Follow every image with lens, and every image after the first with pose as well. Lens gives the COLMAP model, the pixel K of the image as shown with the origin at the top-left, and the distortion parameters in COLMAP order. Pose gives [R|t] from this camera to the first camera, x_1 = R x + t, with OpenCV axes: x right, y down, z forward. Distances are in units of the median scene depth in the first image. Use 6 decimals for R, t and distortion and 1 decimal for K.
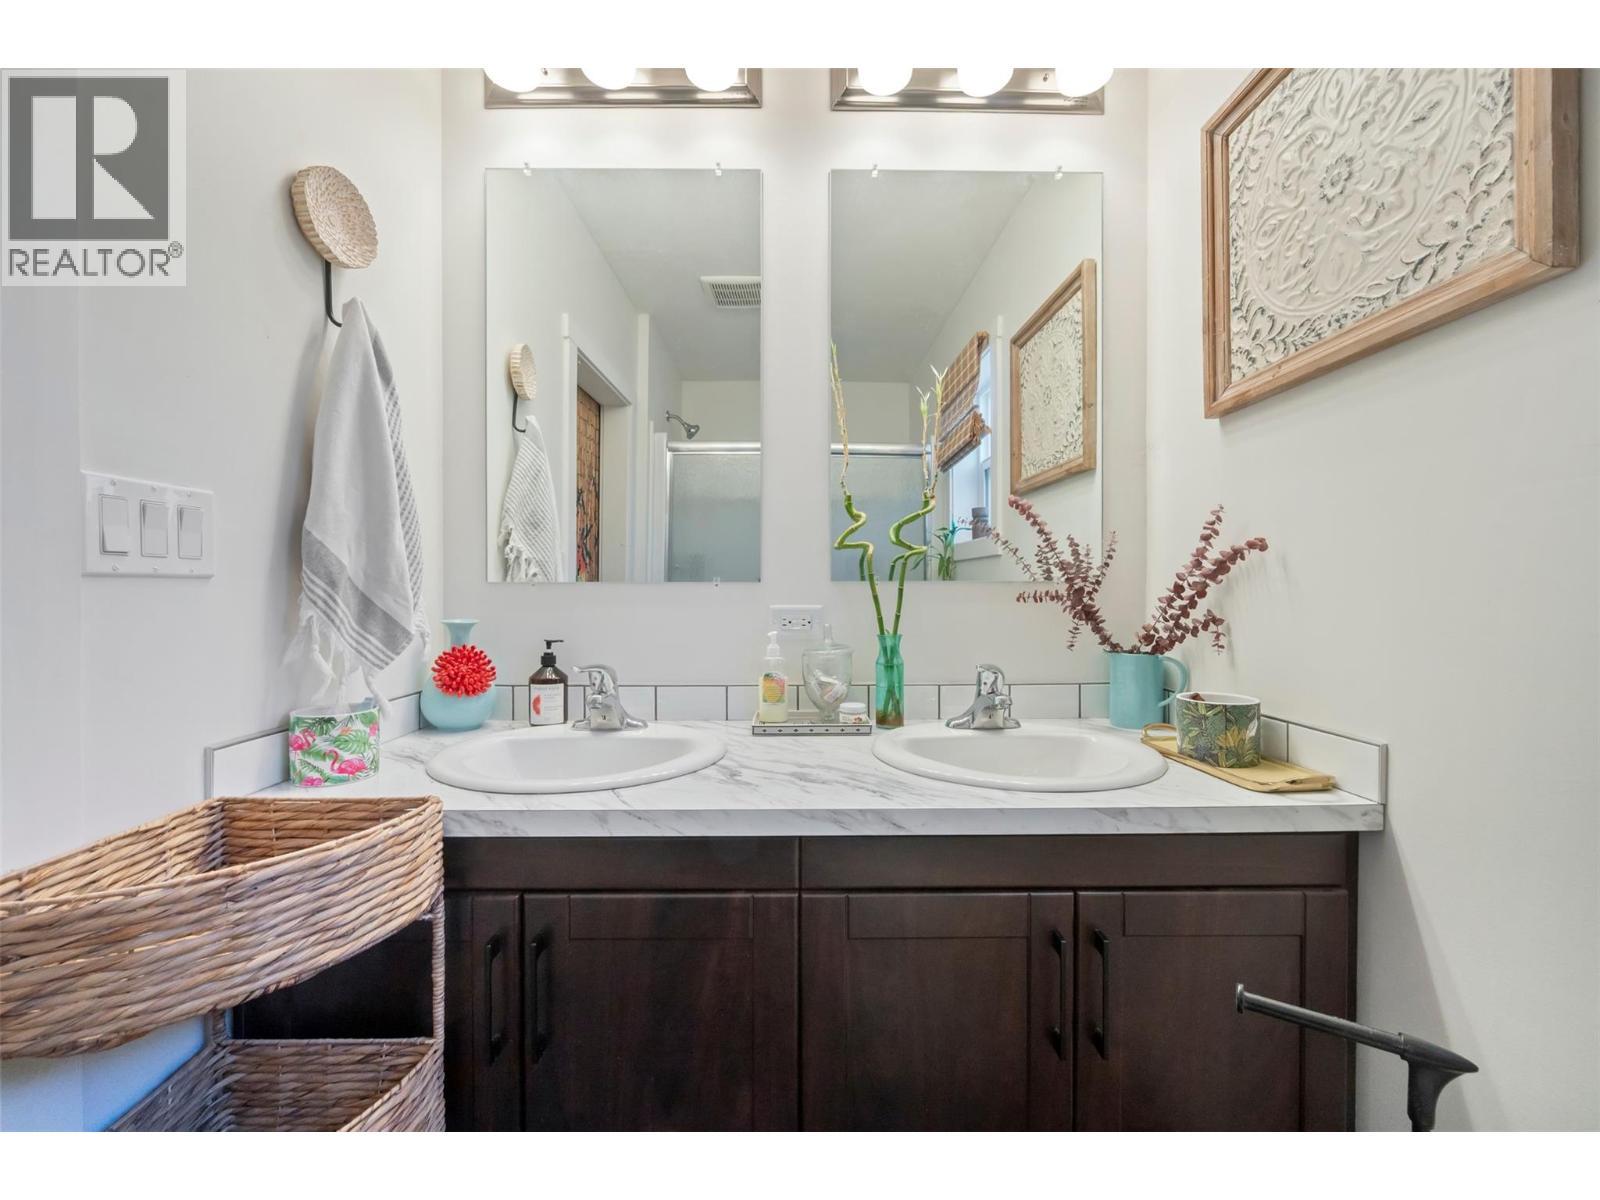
lens RADIAL K [[639.4, 0, 796.6], [0, 639.4, 597.6], [0, 0, 1]] dist [-0.000808, -0.000831]
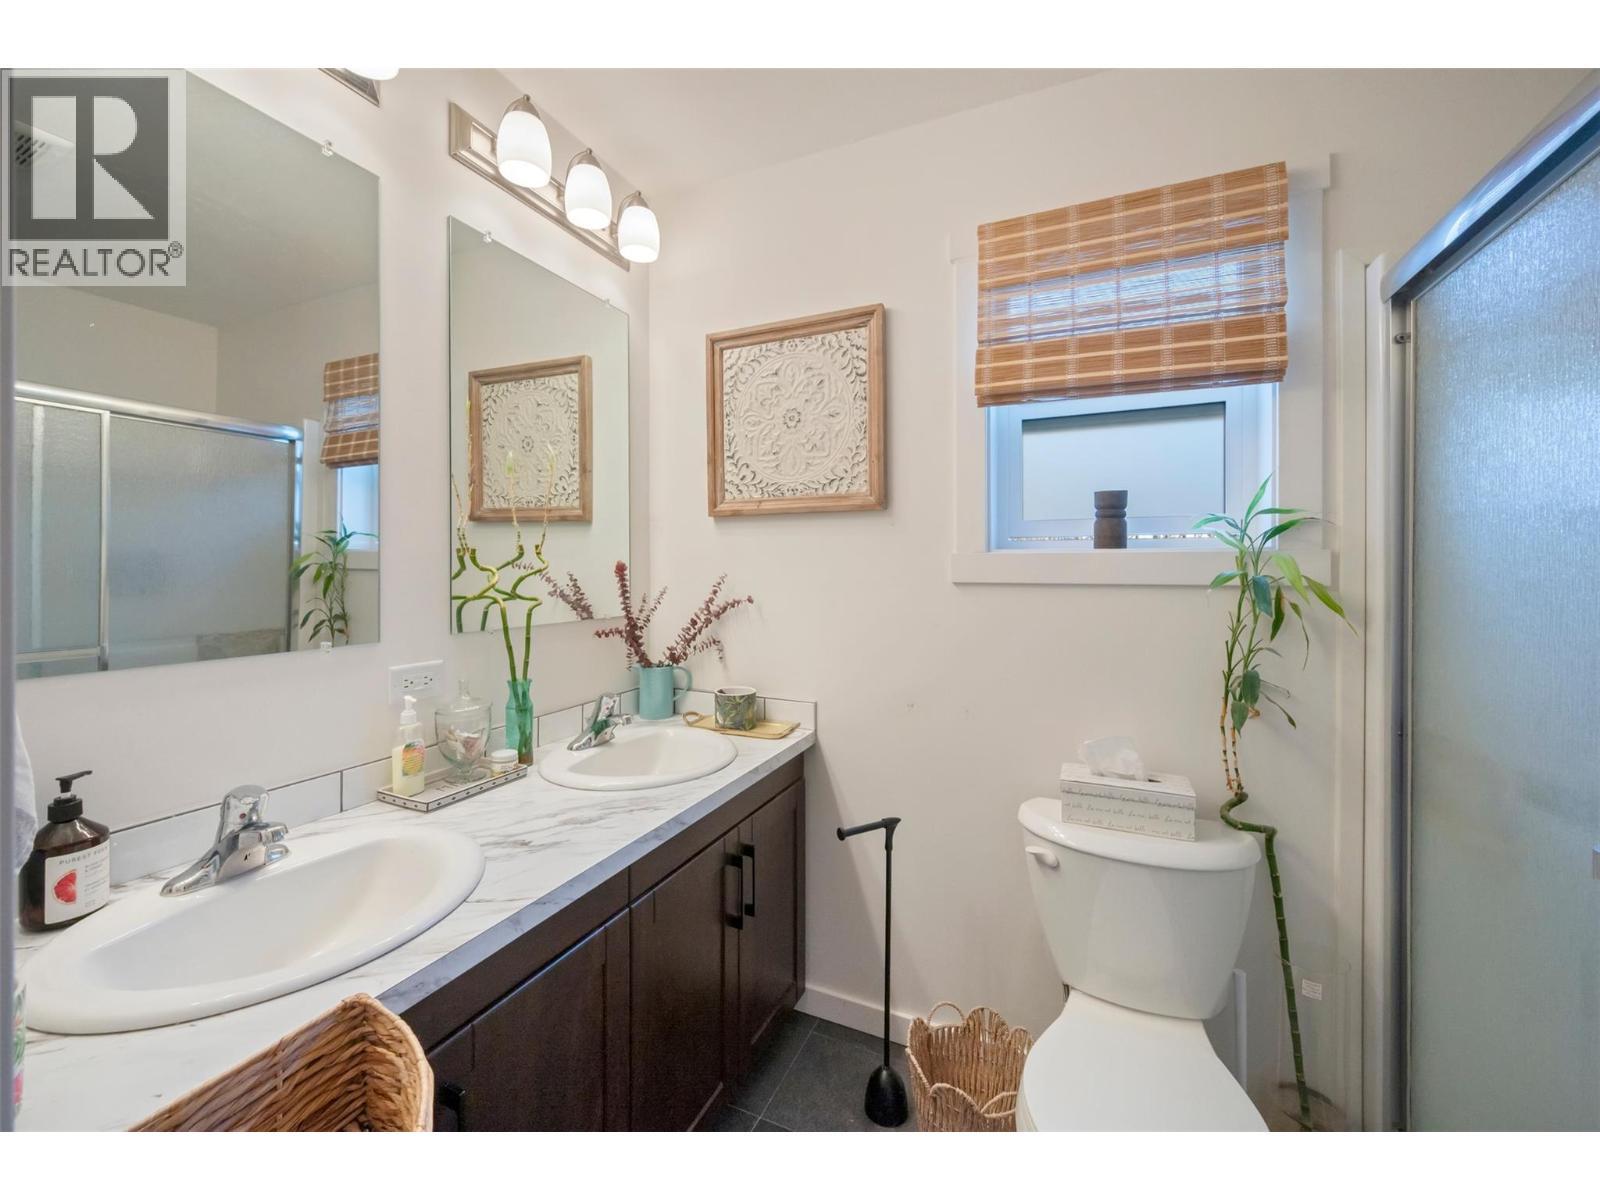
lens RADIAL K [[639.4, 0, 799.1], [0, 639.4, 567.7], [0, 0, 1]] dist [-0.000808, -0.000831]
pose [[0.426053, -0.000915, 0.904698, -0.730194], [-0.000186, 0.999999, 0.001099, -0.155520], [-0.904698, -0.000636, 0.426053, 0.110736]]
